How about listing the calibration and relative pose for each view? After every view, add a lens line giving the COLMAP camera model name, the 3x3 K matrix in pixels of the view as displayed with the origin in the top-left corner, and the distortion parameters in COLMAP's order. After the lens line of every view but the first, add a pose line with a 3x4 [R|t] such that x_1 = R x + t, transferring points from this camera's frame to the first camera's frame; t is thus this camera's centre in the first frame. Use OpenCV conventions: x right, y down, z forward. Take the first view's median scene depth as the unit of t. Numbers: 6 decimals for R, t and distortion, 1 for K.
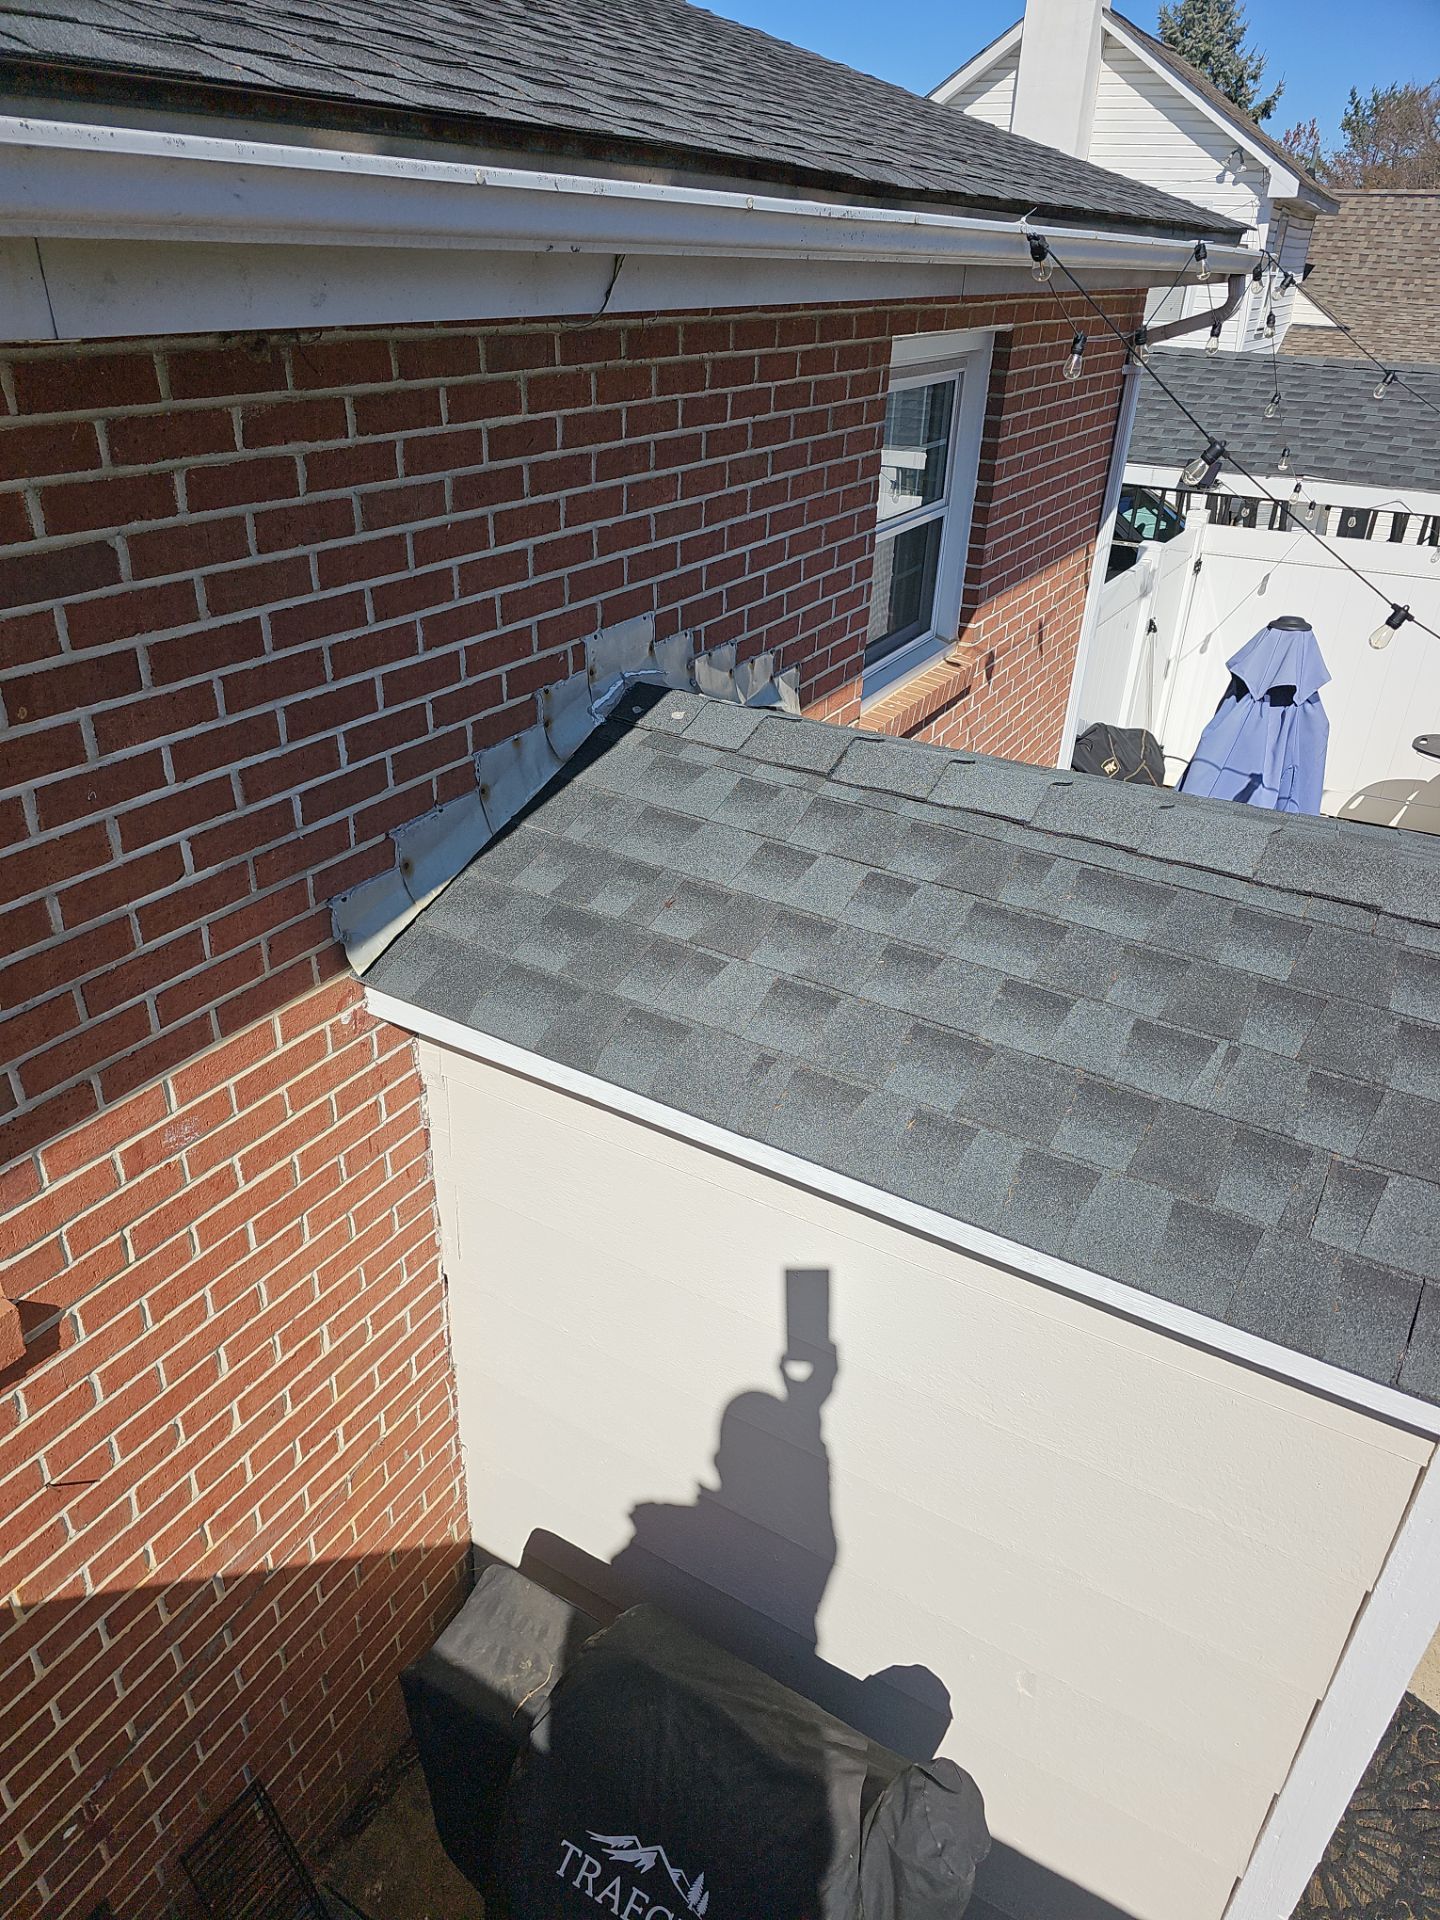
lens RADIAL K [[1241.1, 0, 720.0], [0, 1241.1, 960.0], [0, 0, 1]] dist [0.048538, -0.050866]
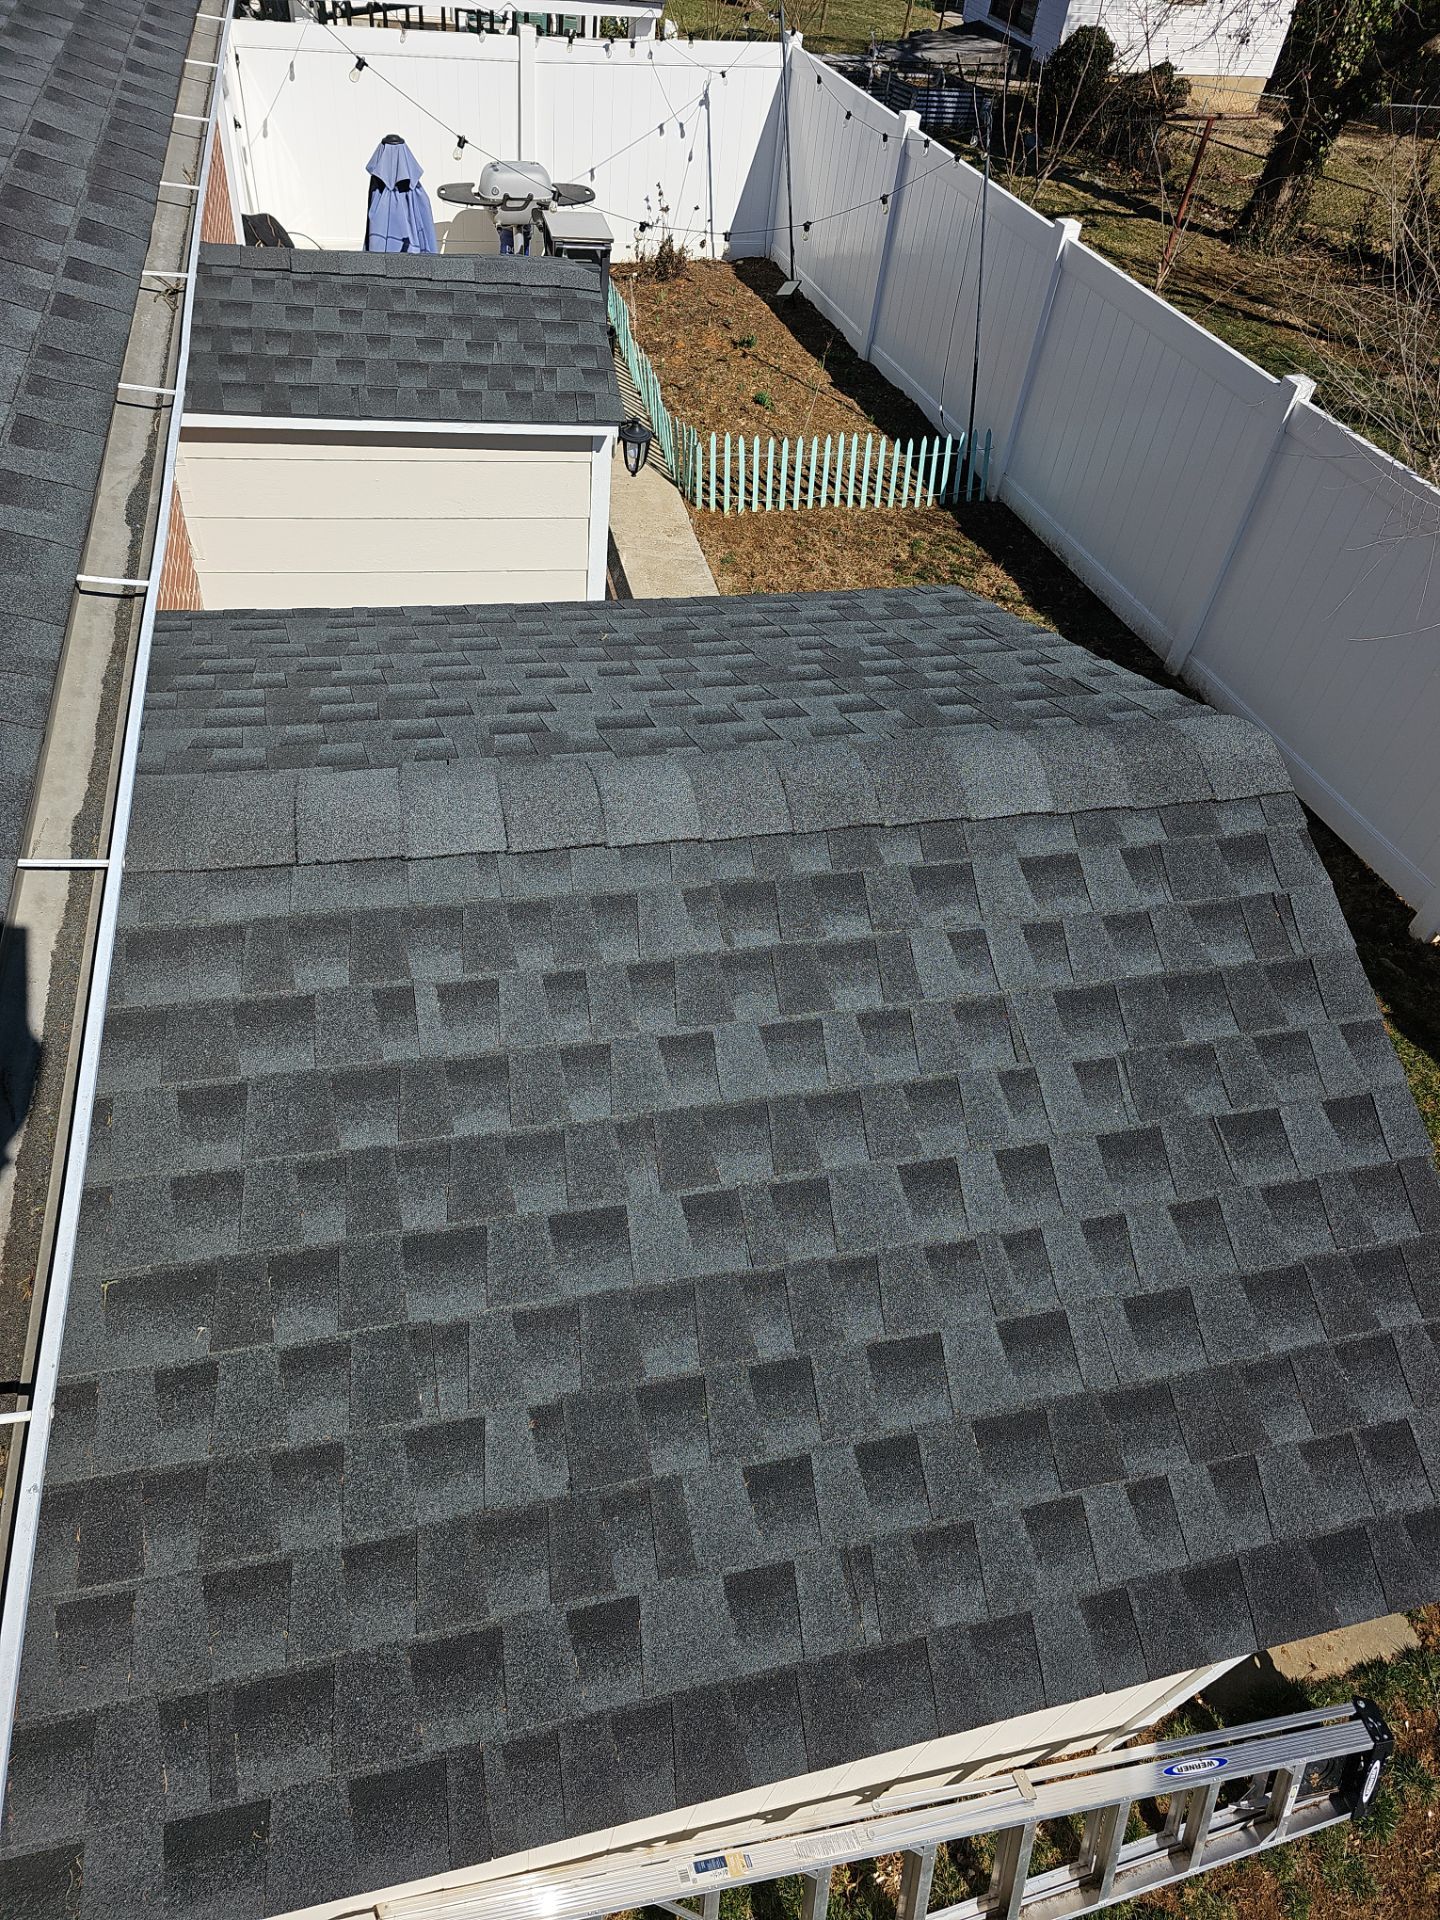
lens RADIAL K [[1241.1, 0, 720.0], [0, 1241.1, 960.0], [0, 0, 1]] dist [0.048538, -0.050866]
pose [[0.731883, -0.460771, 0.502034, -1.109836], [0.248654, 0.866518, 0.432802, 0.148425], [-0.634444, -0.191928, 0.748762, -1.487241]]
